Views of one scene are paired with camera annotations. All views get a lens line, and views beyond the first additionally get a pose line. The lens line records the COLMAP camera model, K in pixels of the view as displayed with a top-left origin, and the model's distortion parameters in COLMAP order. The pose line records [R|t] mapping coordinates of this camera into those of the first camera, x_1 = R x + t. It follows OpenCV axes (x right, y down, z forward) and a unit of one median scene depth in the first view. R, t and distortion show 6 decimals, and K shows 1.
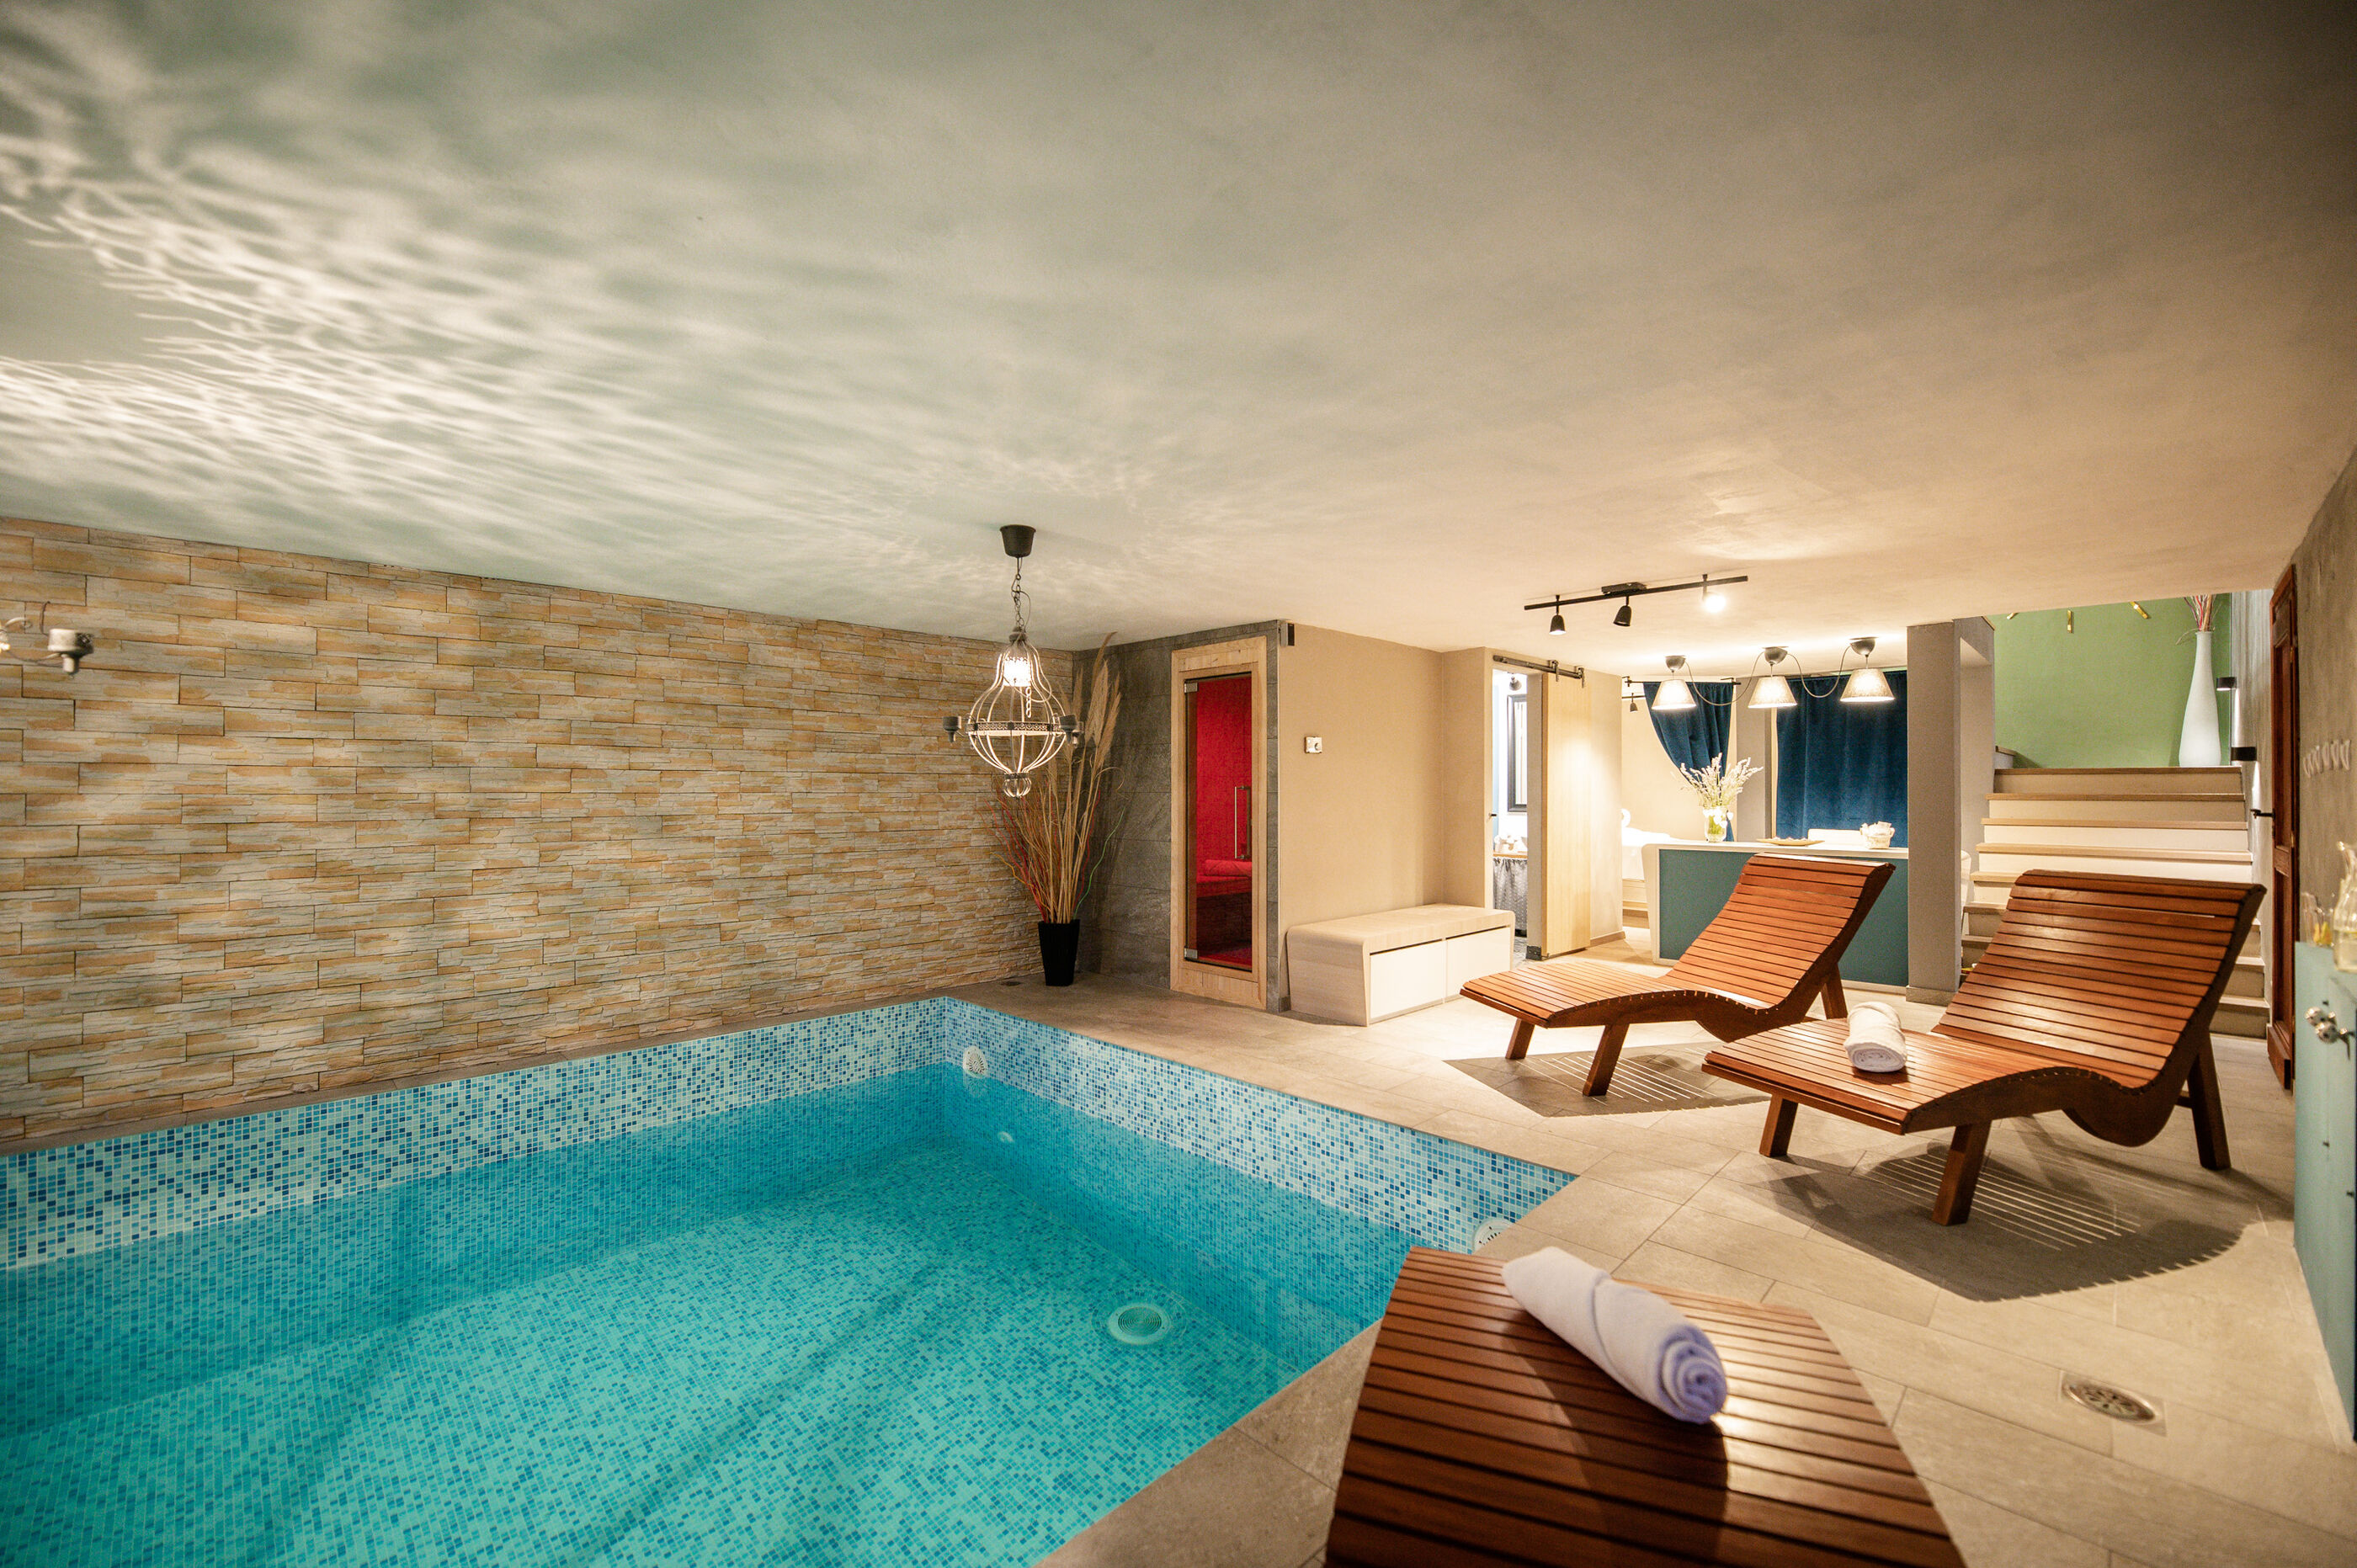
lens RADIAL K [[946.5, 0, 1166.5], [0, 946.5, 786.1], [0, 0, 1]] dist [-0.000569, -0.002954]
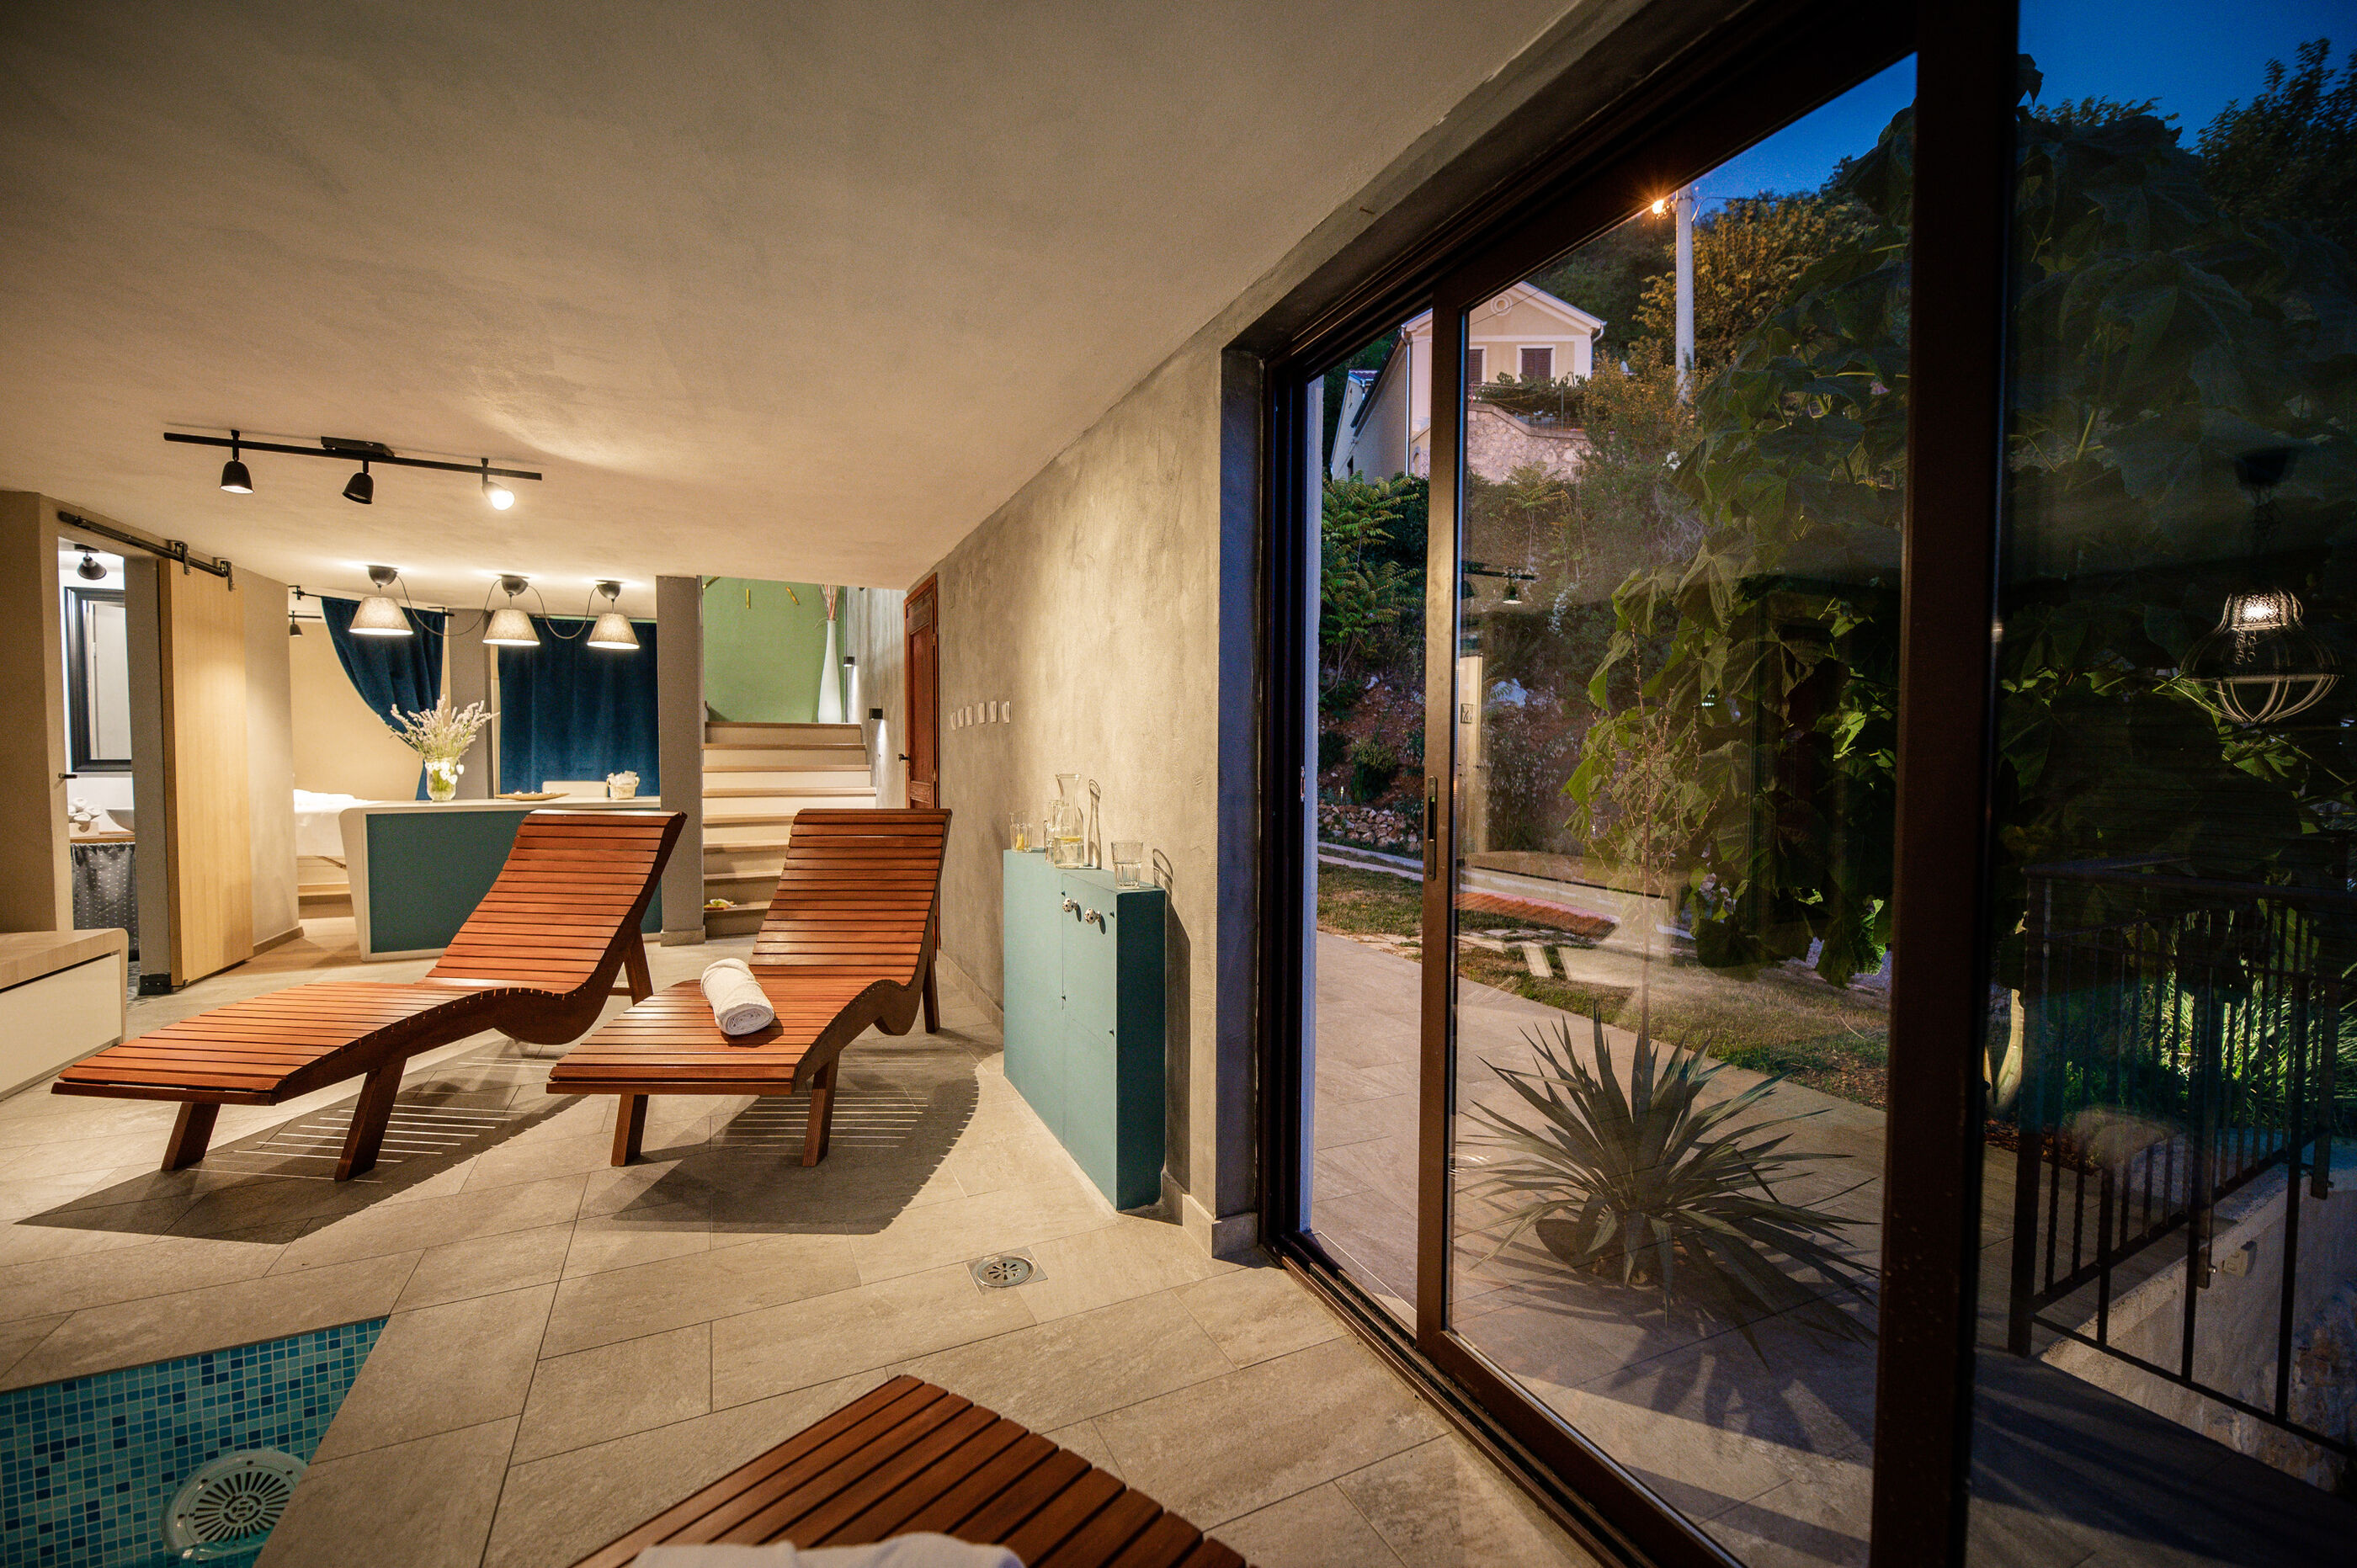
lens RADIAL K [[946.5, 0, 1166.5], [0, 946.5, 786.1], [0, 0, 1]] dist [-0.000569, -0.002954]
pose [[0.326468, -0.038896, 0.944408, 0.005793], [-0.007172, 0.999022, 0.043625, 0.008150], [-0.945181, -0.021016, 0.325870, 0.202032]]
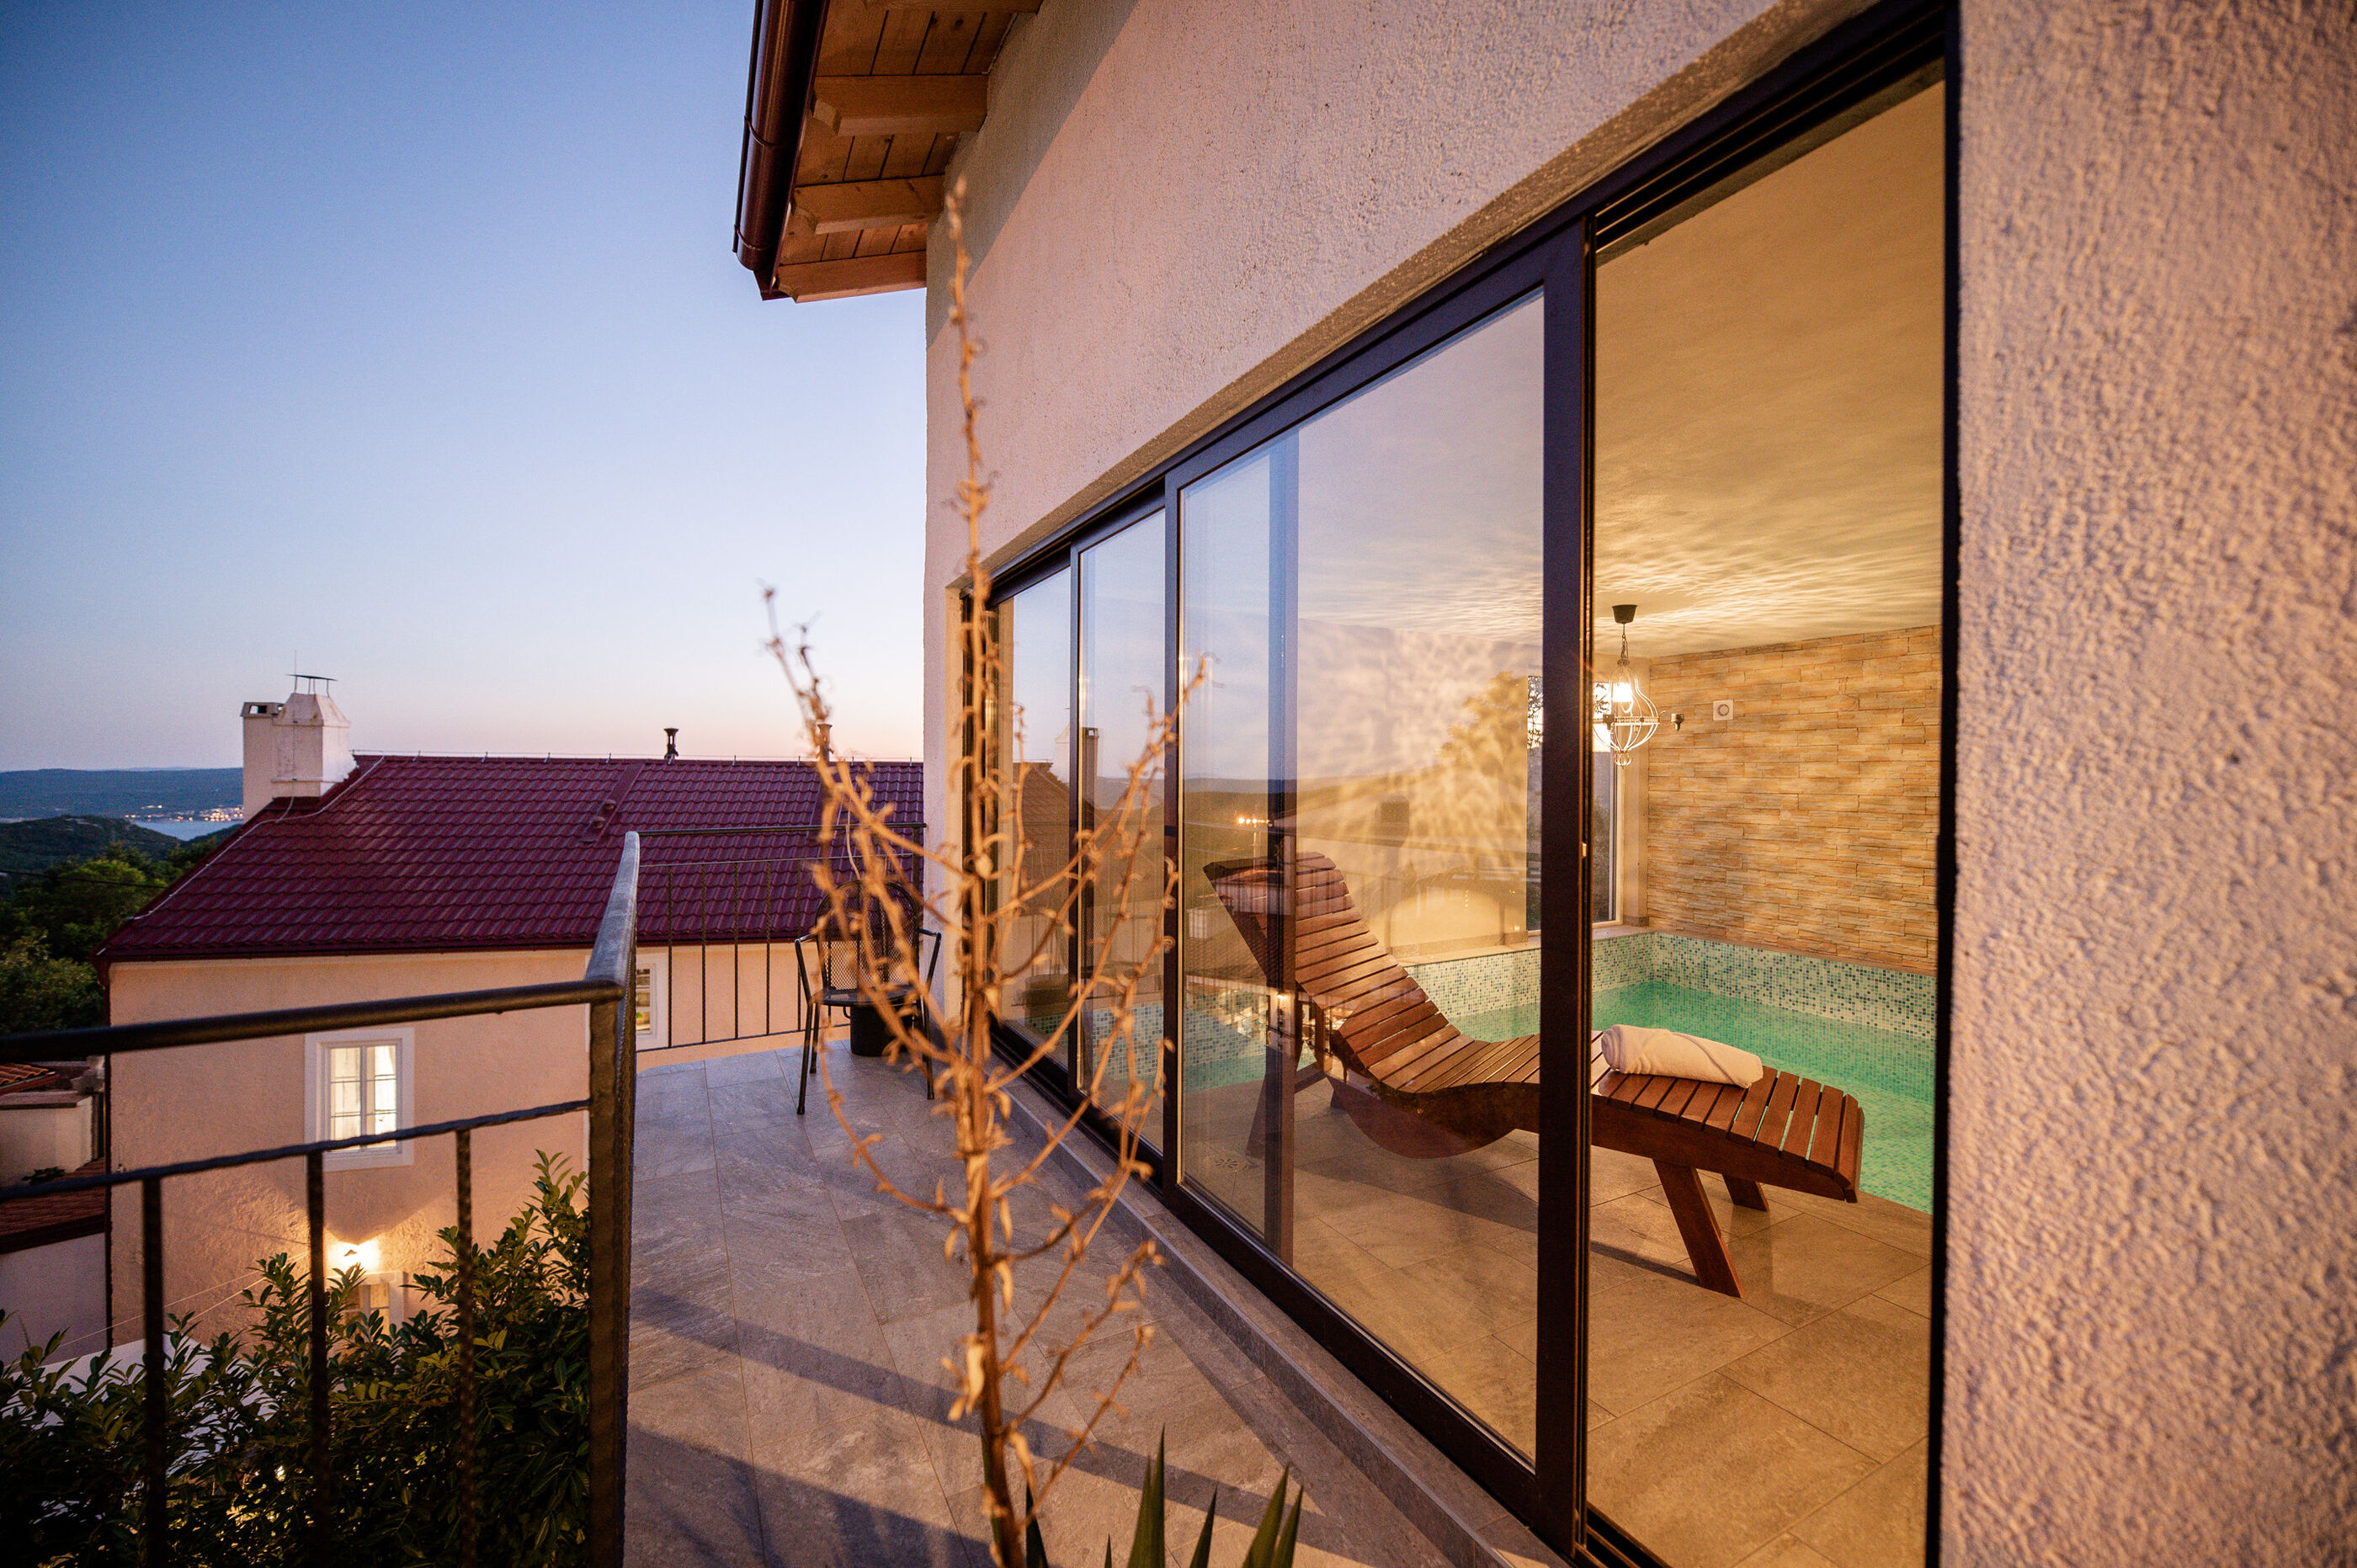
lens RADIAL K [[946.5, 0, 1166.5], [0, 946.5, 786.1], [0, 0, 1]] dist [-0.000569, -0.002954]
pose [[-0.283549, 0.010459, -0.958901, 0.750099], [0.001895, 0.999945, 0.010347, 0.001543], [0.958956, 0.001117, -0.283553, 0.161580]]
